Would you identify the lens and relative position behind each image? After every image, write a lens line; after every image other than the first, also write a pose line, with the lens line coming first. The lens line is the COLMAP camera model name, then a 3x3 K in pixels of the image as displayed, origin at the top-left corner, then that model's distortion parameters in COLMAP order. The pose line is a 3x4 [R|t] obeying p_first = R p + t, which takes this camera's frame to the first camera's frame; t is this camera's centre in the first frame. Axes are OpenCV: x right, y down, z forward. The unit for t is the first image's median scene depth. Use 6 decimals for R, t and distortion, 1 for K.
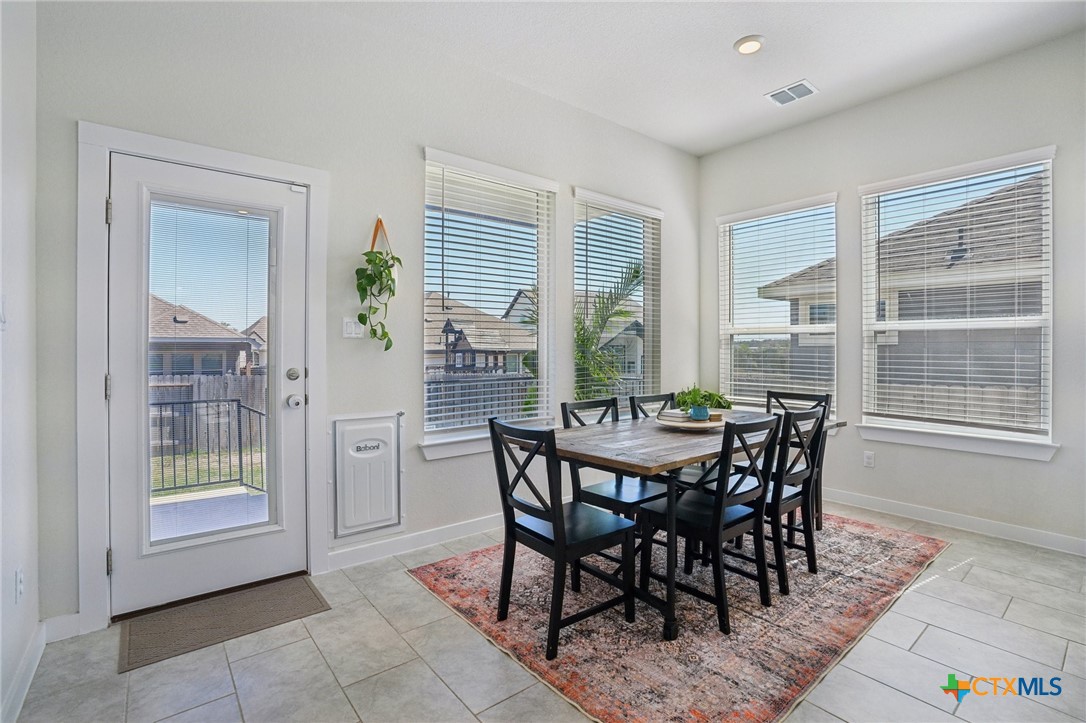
lens RADIAL K [[500.7, 0, 546.0], [0, 500.7, 354.2], [0, 0, 1]] dist [-0.051322, 0.015836]
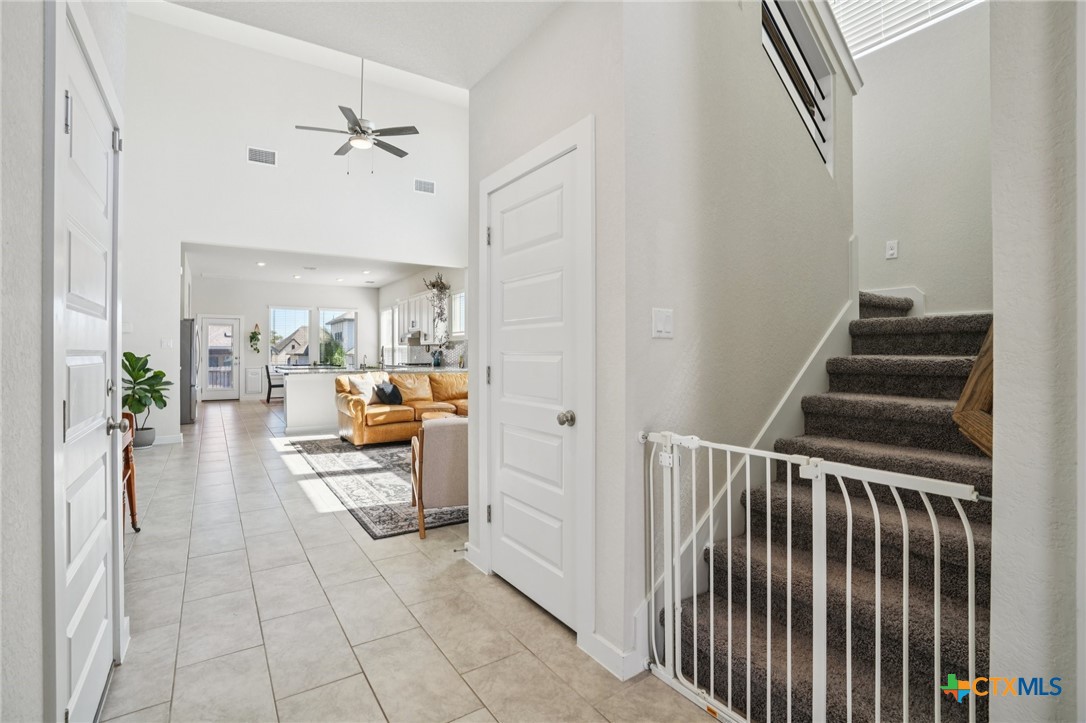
lens RADIAL K [[500.7, 0, 550.0], [0, 500.7, 357.1], [0, 0, 1]] dist [-0.051322, 0.015836]
pose [[0.996791, -0.001592, -0.080039, 2.579273], [0.001511, 0.999998, -0.001072, 0.036588], [0.080040, 0.000948, 0.996791, -3.126098]]
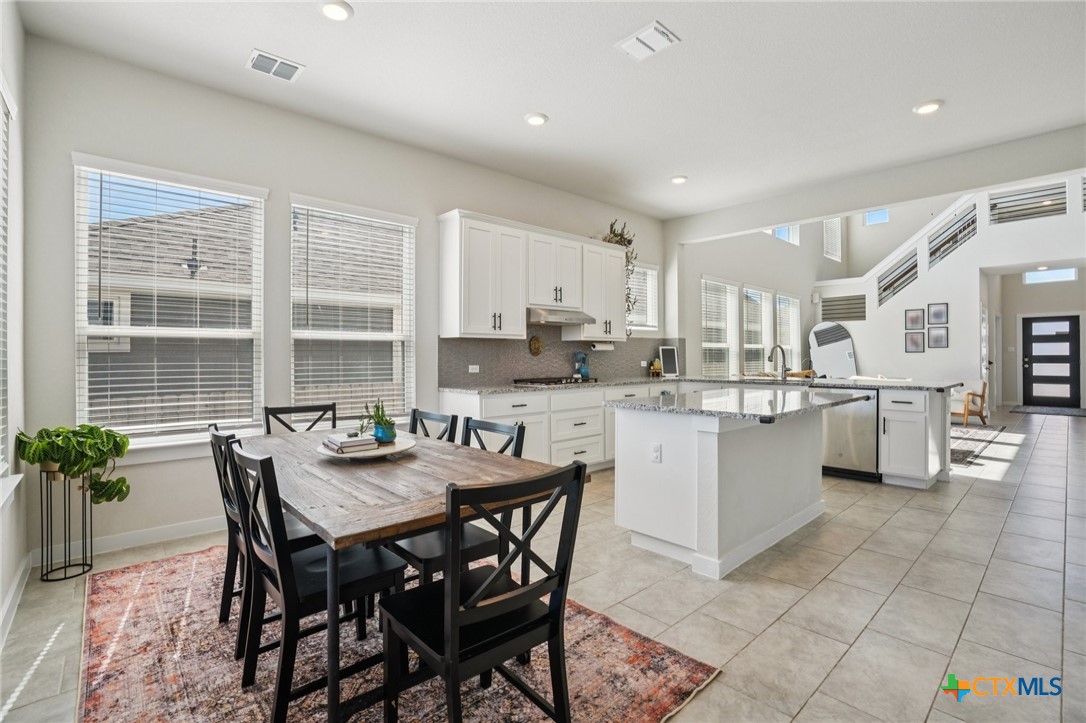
lens RADIAL K [[500.7, 0, 541.9], [0, 500.7, 357.5], [0, 0, 1]] dist [-0.051322, 0.015836]
pose [[-0.054057, -0.004443, 0.998528, -0.485545], [0.014642, 0.999879, 0.005242, -0.009875], [-0.998430, 0.014904, -0.053986, 0.699012]]
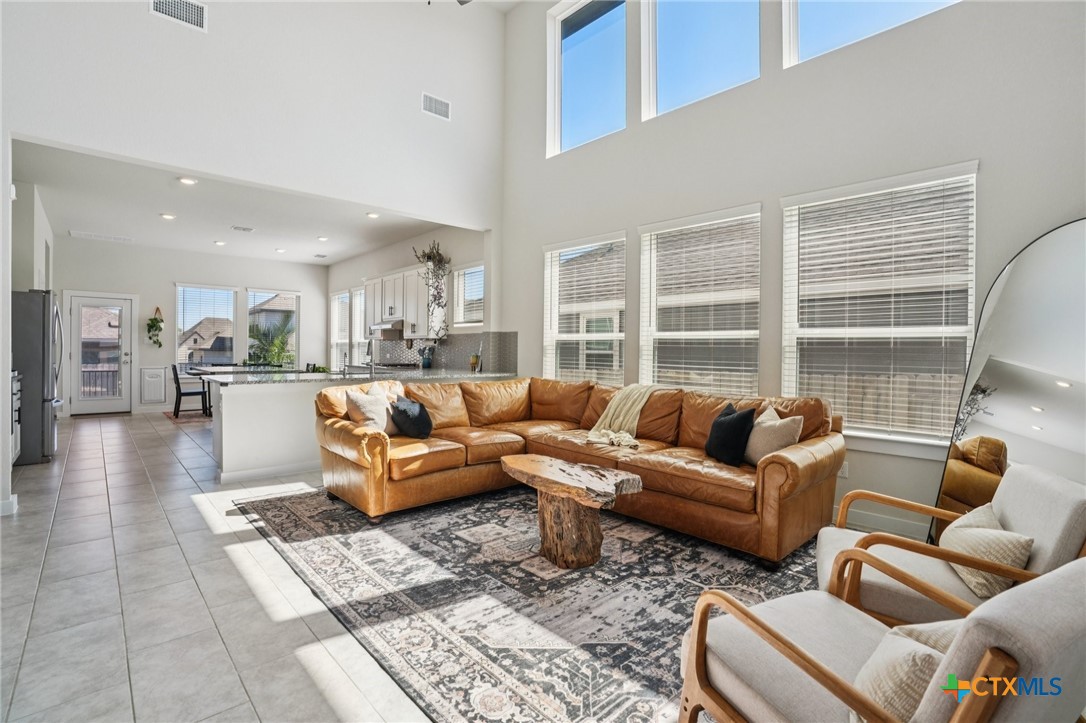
lens RADIAL K [[500.7, 0, 547.5], [0, 500.7, 358.9], [0, 0, 1]] dist [-0.051322, 0.015836]
pose [[0.997531, 0.007873, 0.069785, 1.924503], [-0.008262, 0.999952, 0.005277, 0.027782], [-0.069740, -0.005840, 0.997548, -2.285808]]
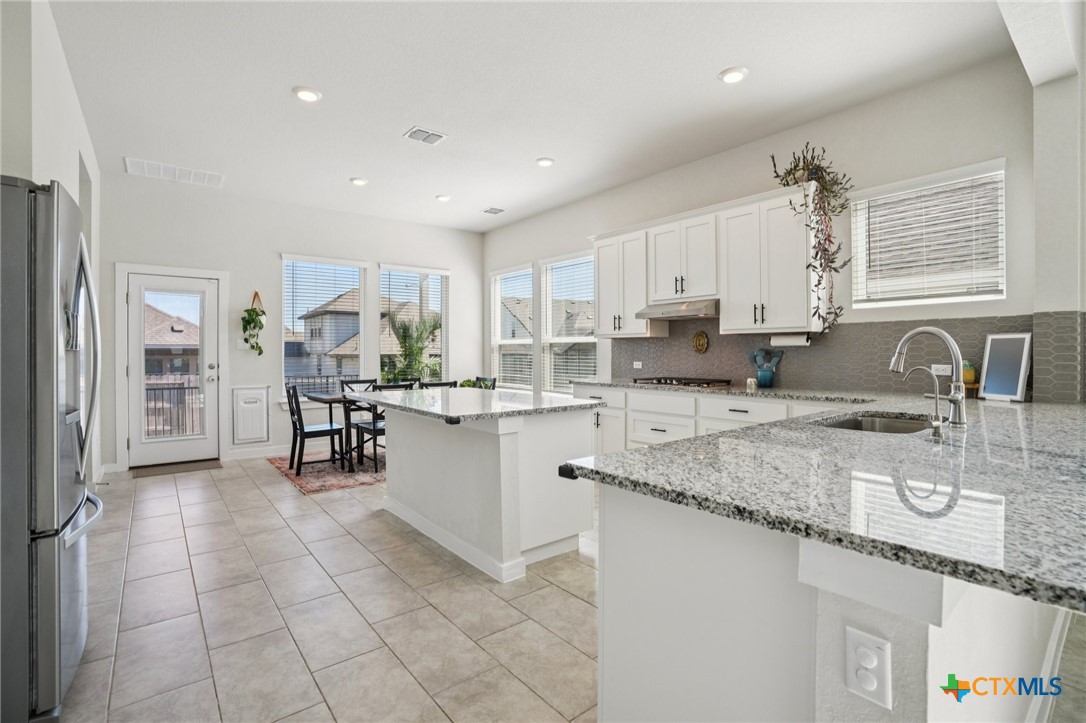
lens RADIAL K [[500.7, 0, 543.4], [0, 500.7, 356.4], [0, 0, 1]] dist [-0.051322, 0.015836]
pose [[0.999967, -0.002722, -0.007617, 0.839176], [0.002701, 0.999993, -0.002703, 0.005414], [0.007625, 0.002682, 0.999967, -0.997355]]
